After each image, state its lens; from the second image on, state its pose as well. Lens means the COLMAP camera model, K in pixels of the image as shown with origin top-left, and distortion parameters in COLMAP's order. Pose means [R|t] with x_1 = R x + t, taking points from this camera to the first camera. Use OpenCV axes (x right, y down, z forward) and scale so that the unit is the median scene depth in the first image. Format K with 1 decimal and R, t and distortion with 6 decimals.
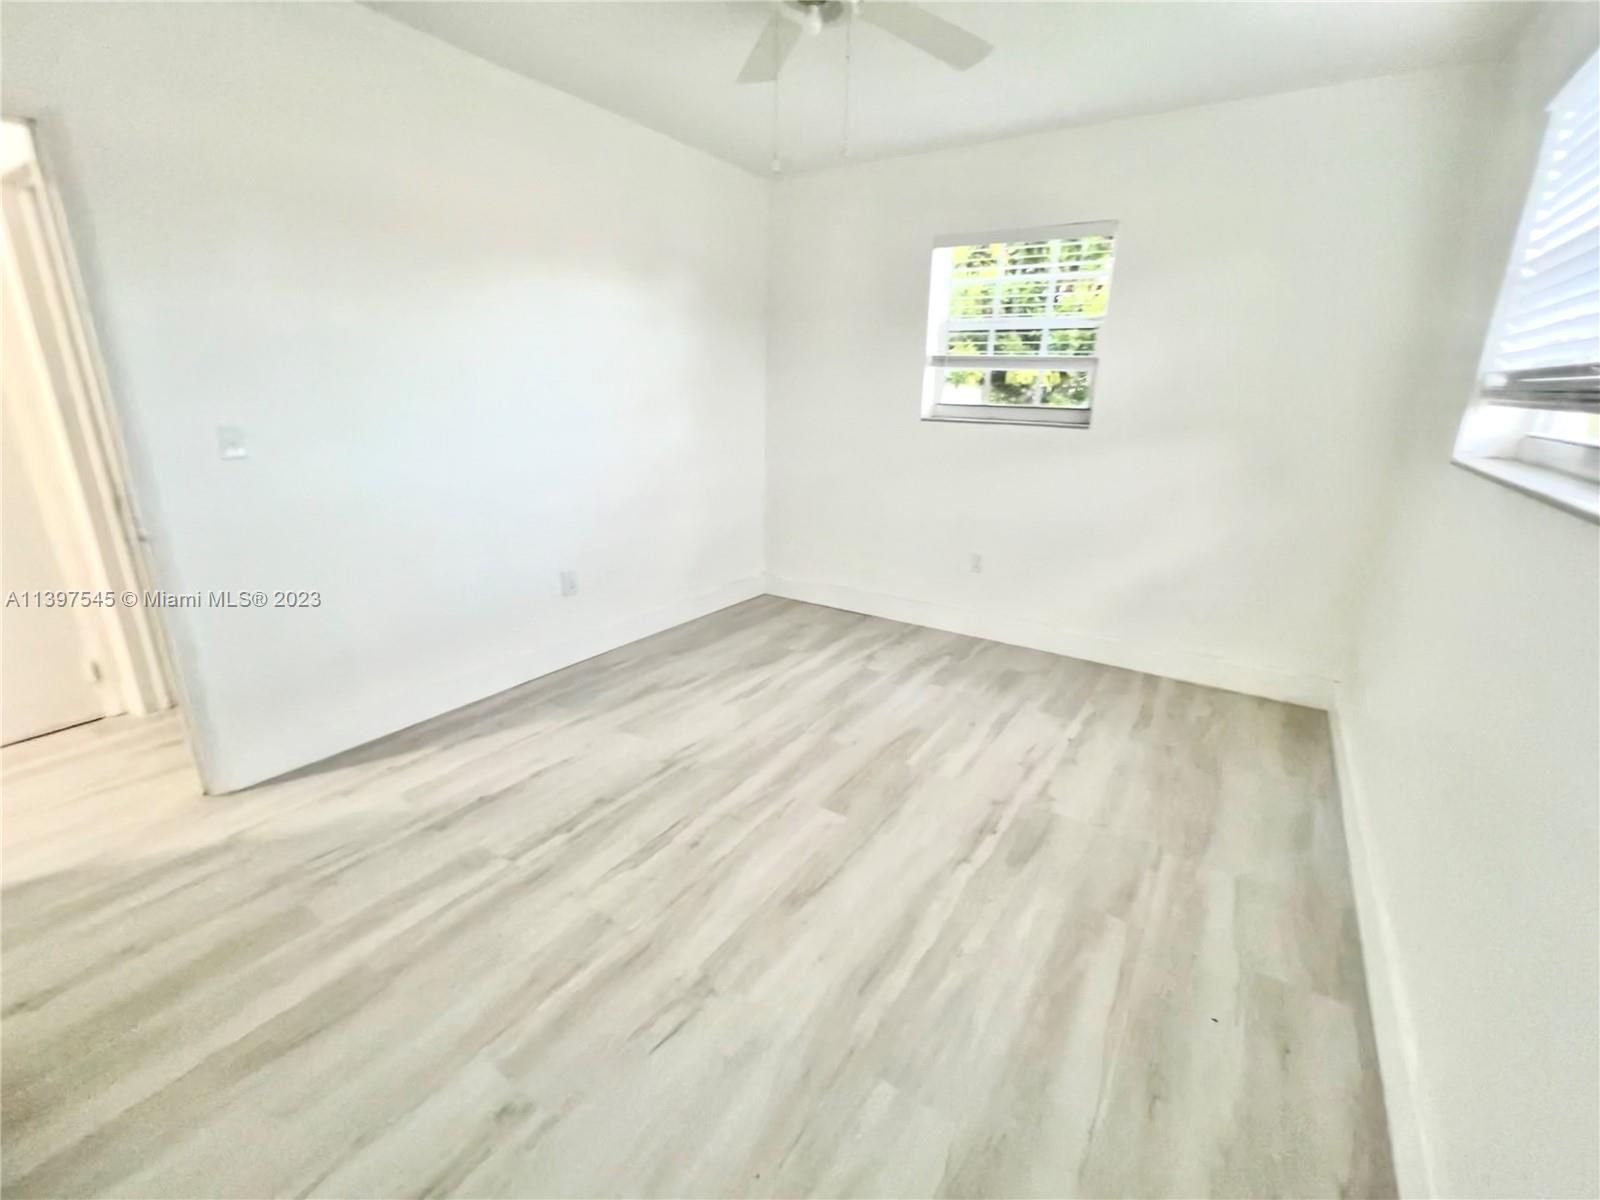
lens RADIAL K [[699.0, 0, 800.9], [0, 699.0, 601.2], [0, 0, 1]] dist [-0.001322, 0.000361]
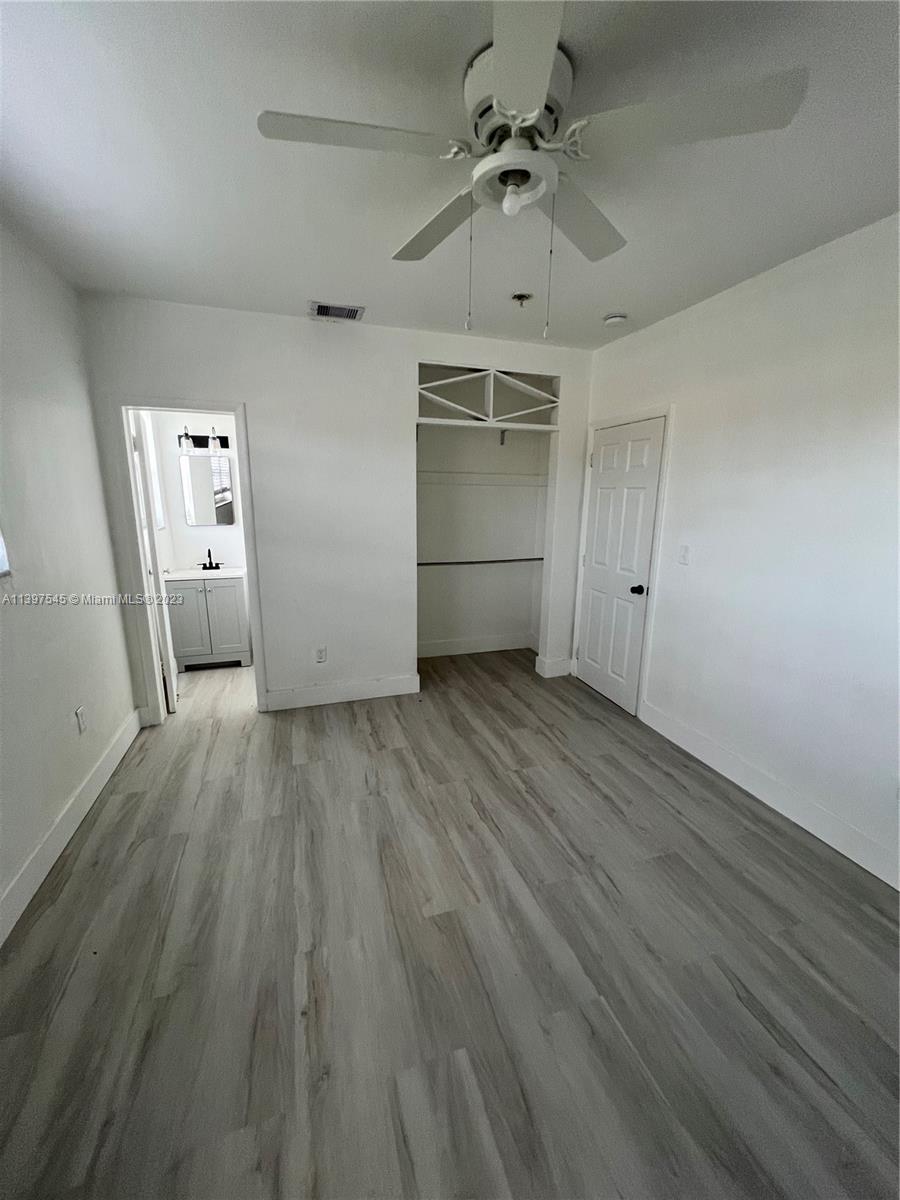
lens RADIAL K [[486.3, 0, 447.4], [0, 486.3, 600.9], [0, 0, 1]] dist [0.002789, 0.000271]
pose [[-0.632701, 0.143514, -0.760981, 0.525245], [-0.249823, 0.892311, 0.375991, -0.402050], [0.732992, 0.428000, -0.528714, 1.159833]]
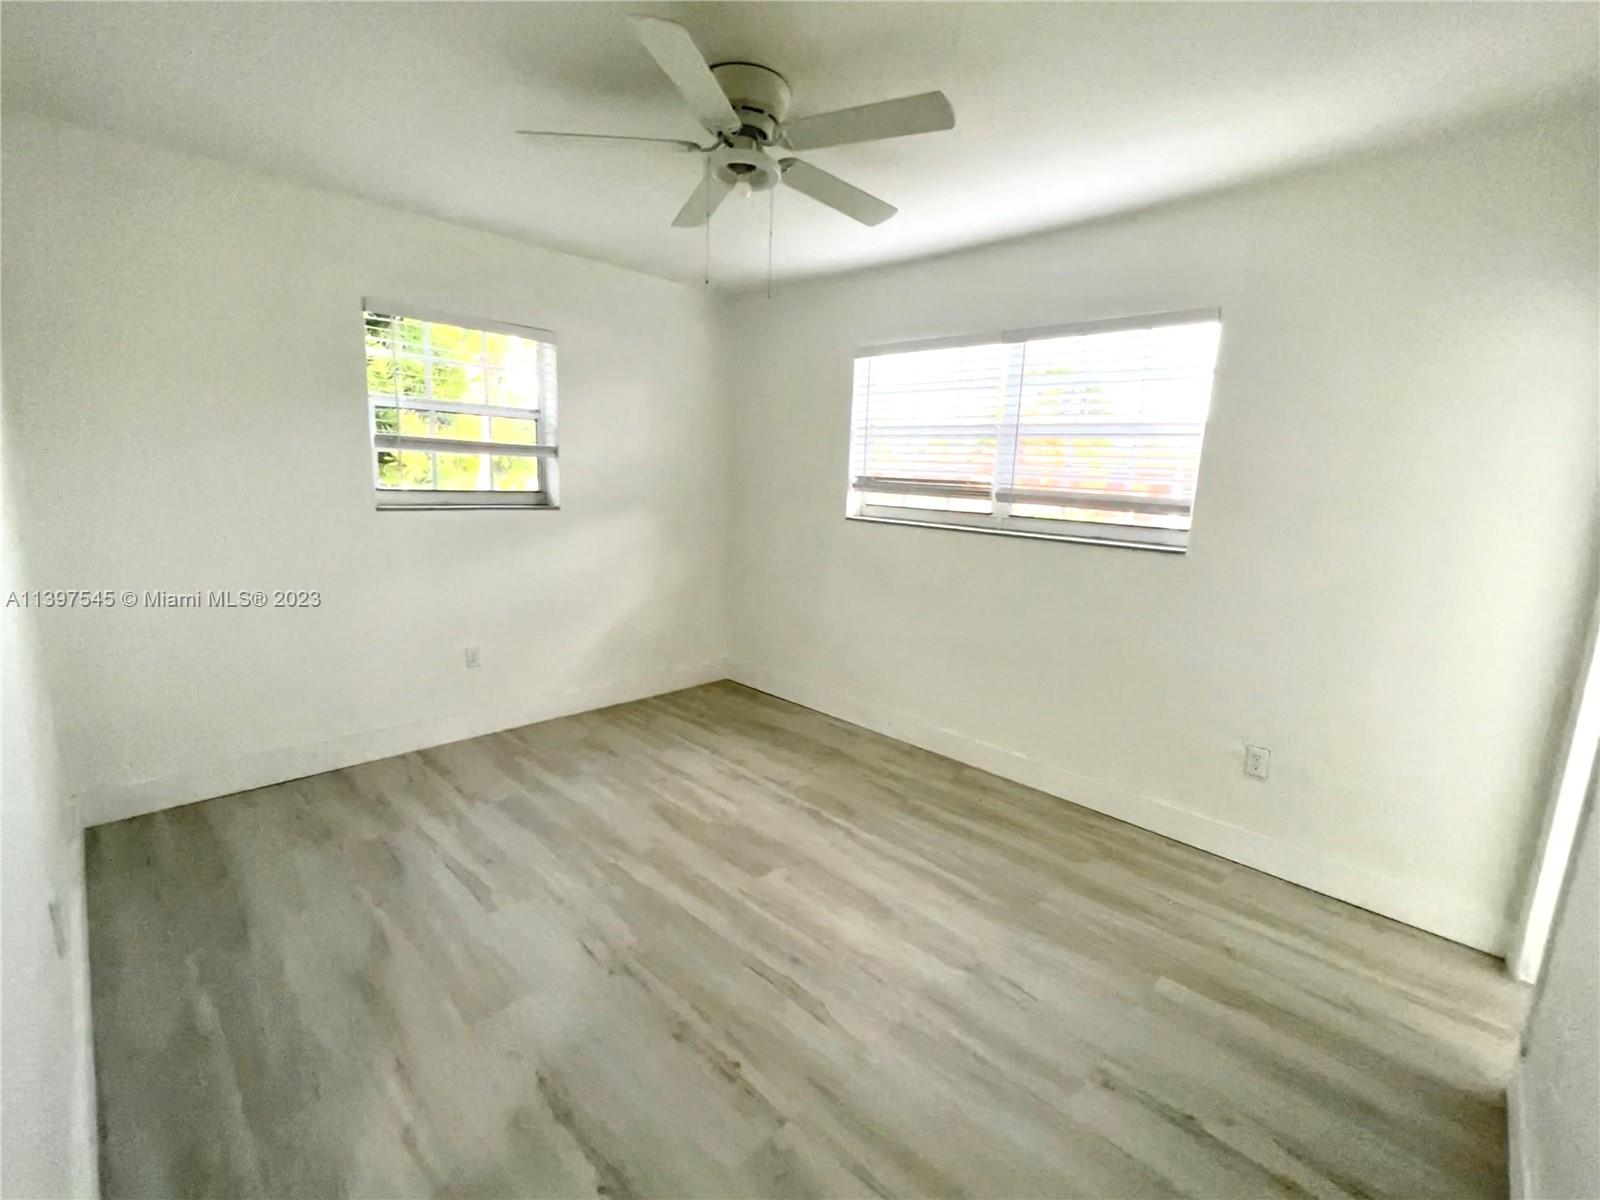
lens RADIAL K [[699.0, 0, 811.4], [0, 699.0, 592.1], [0, 0, 1]] dist [-0.001322, 0.000361]
pose [[0.188277, -0.173607, 0.966650, -0.886223], [0.252276, 0.959776, 0.123236, -0.225304], [-0.949162, 0.220660, 0.224501, 0.577920]]
